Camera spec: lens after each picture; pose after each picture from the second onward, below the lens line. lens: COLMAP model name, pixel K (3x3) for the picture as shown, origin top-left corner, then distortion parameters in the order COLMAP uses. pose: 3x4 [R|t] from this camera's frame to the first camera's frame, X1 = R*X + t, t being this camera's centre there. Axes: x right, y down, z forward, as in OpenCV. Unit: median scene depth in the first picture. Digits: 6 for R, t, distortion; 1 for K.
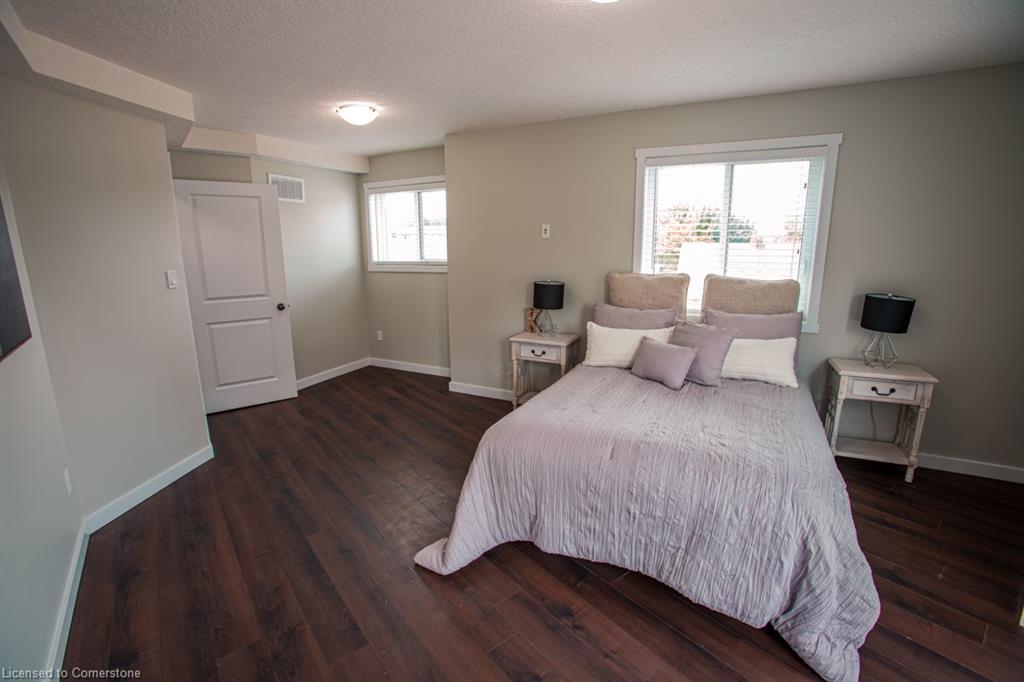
lens RADIAL K [[466.7, 0, 513.7], [0, 466.7, 344.2], [0, 0, 1]] dist [-0.059817, 0.021279]
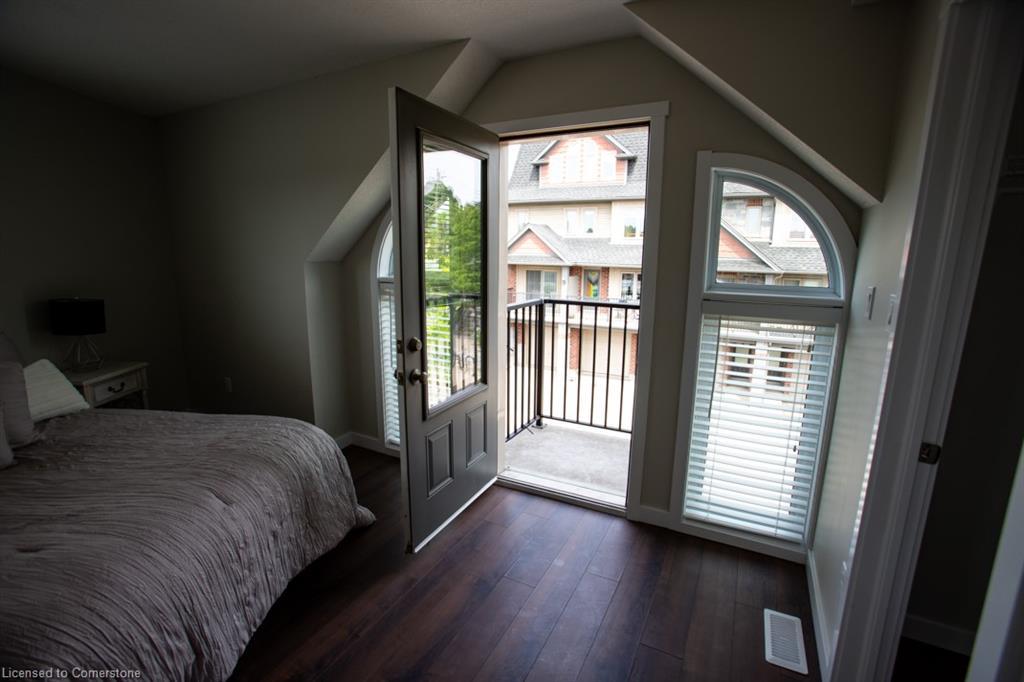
lens RADIAL K [[466.7, 0, 512.3], [0, 466.7, 344.9], [0, 0, 1]] dist [-0.059817, 0.021279]
pose [[-0.391655, -0.182586, 0.901814, -0.447737], [0.191603, 0.942443, 0.274024, -0.097861], [-0.899942, 0.280113, -0.334128, 0.492845]]
